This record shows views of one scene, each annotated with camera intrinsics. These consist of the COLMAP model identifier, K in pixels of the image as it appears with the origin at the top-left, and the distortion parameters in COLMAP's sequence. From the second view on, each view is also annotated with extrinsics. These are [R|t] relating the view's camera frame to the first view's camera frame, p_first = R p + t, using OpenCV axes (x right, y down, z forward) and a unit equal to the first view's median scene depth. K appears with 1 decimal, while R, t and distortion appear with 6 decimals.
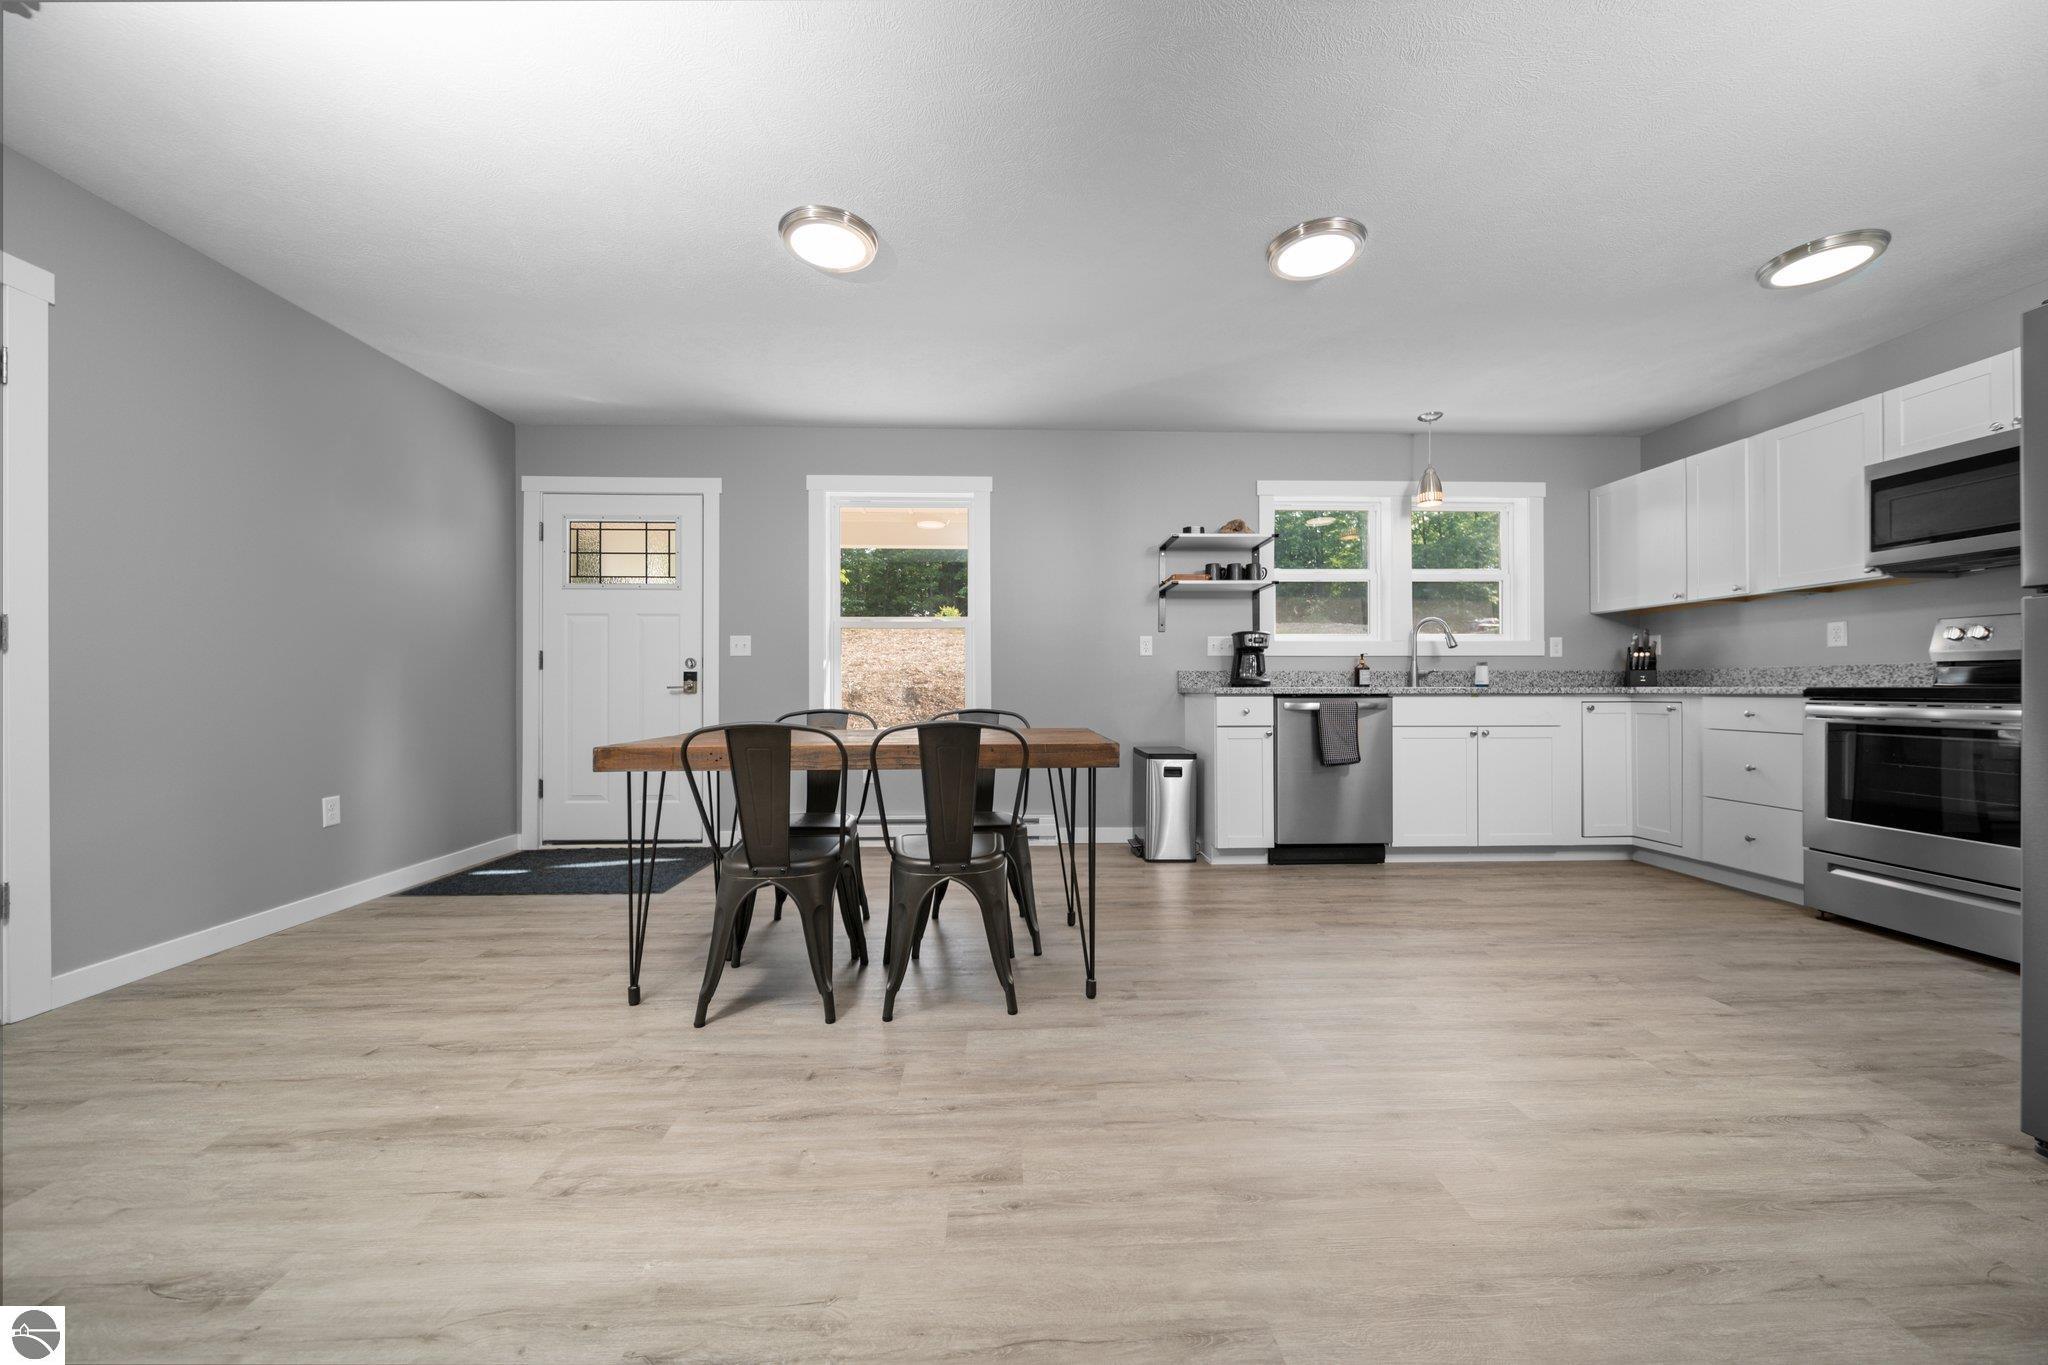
lens RADIAL K [[719.9, 0, 1024.0], [0, 719.9, 682.5], [0, 0, 1]] dist [-0.001955, -0.000196]
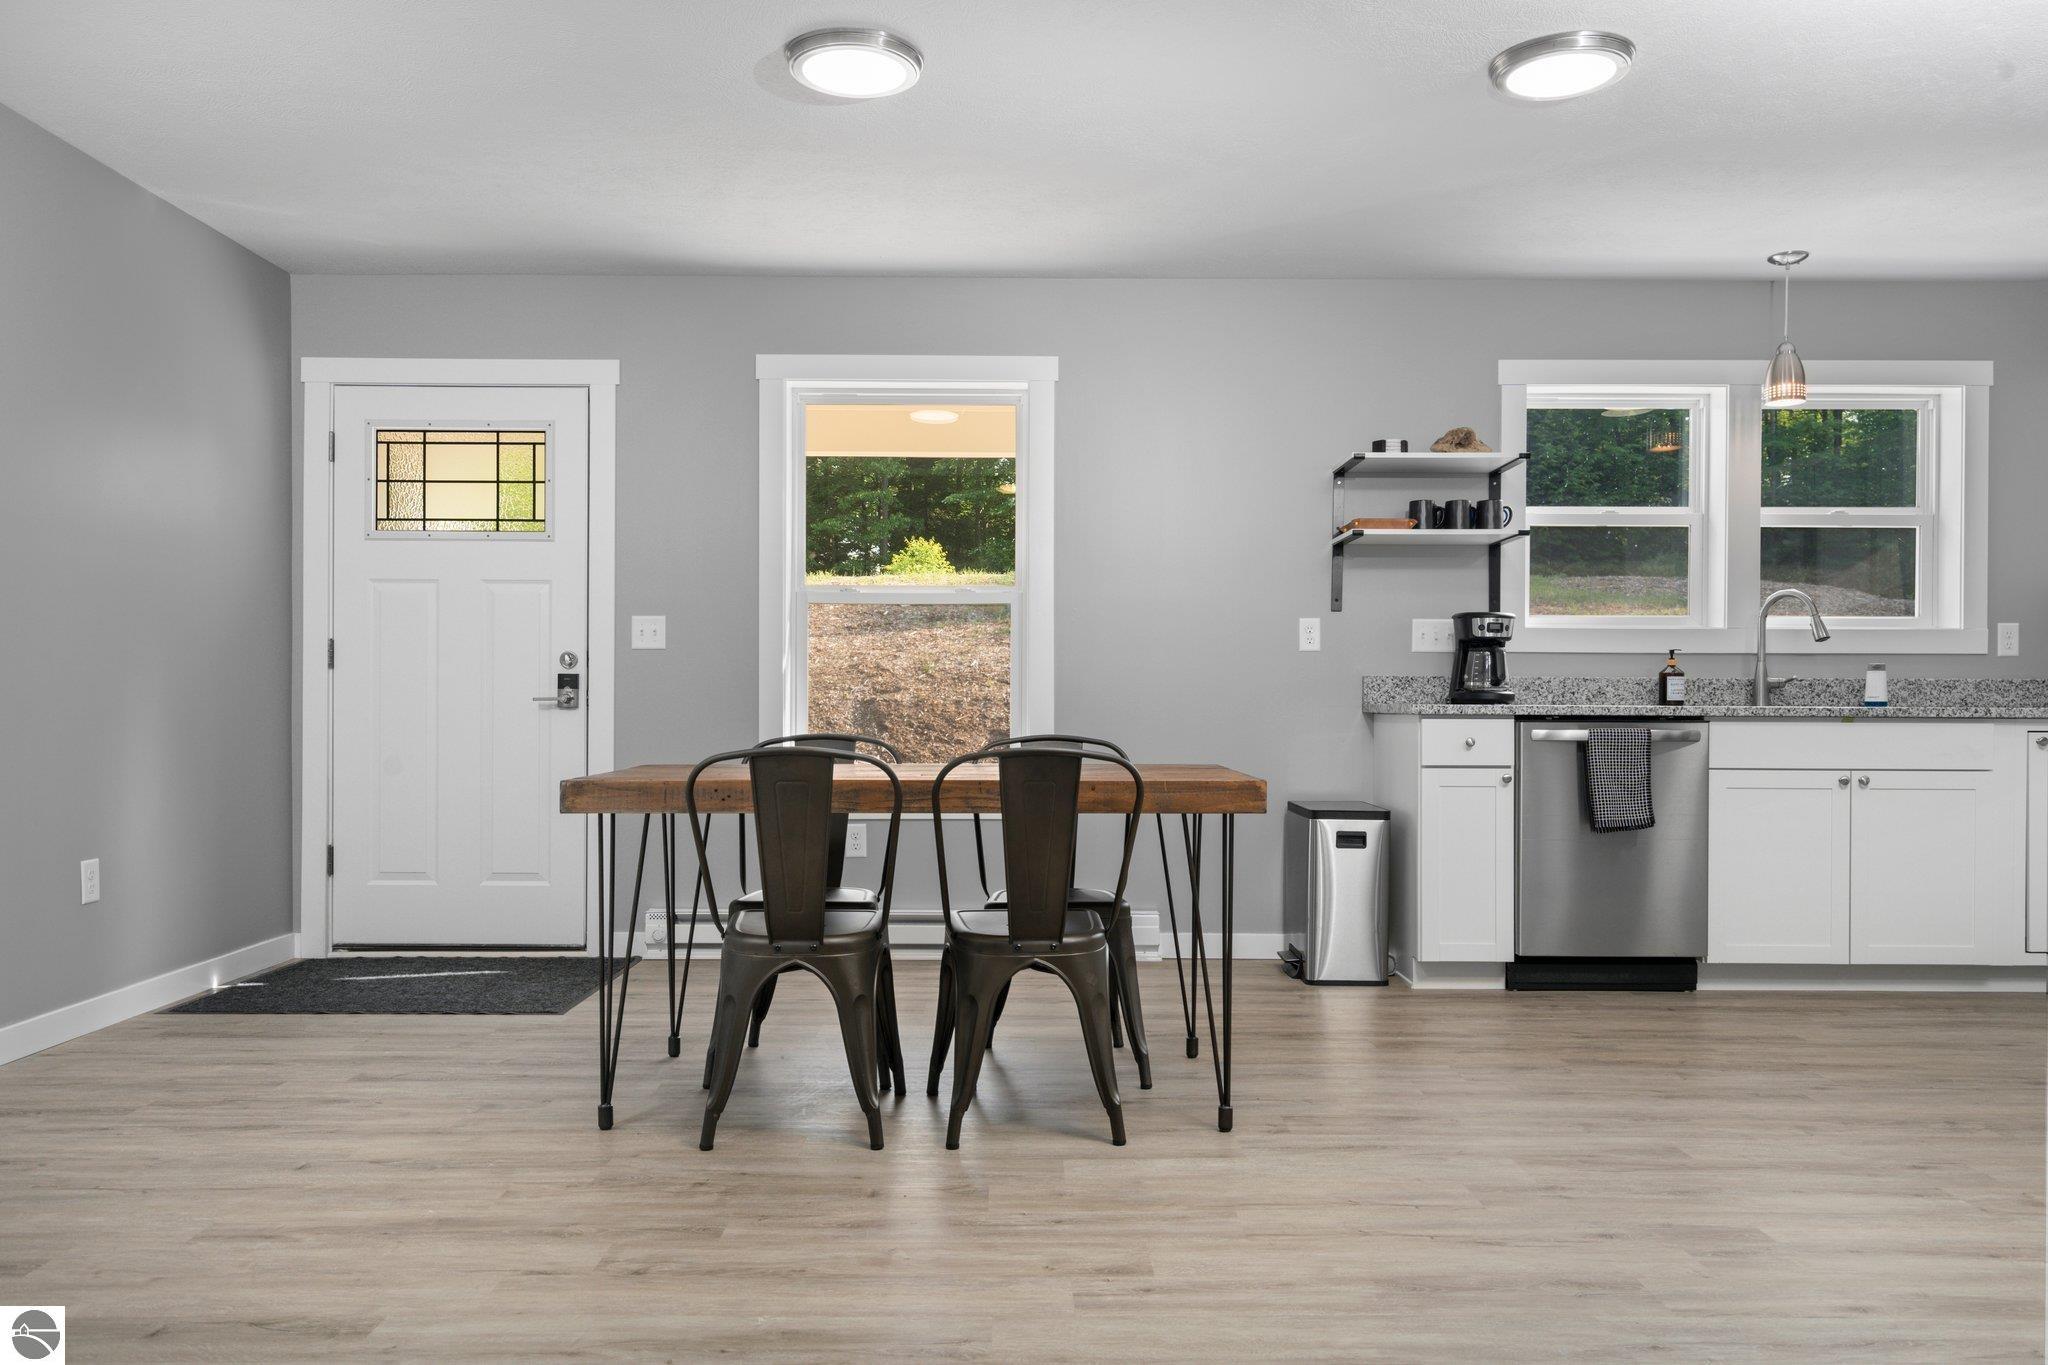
lens RADIAL K [[1465.7, 0, 1021.0], [0, 1465.7, 706.8], [0, 0, 1]] dist [0.005452, 0.005364]
pose [[0.999490, 0.005696, -0.031419, -0.039914], [-0.005341, 0.999921, 0.011373, -0.003618], [0.031482, -0.011199, 0.999442, -0.278546]]
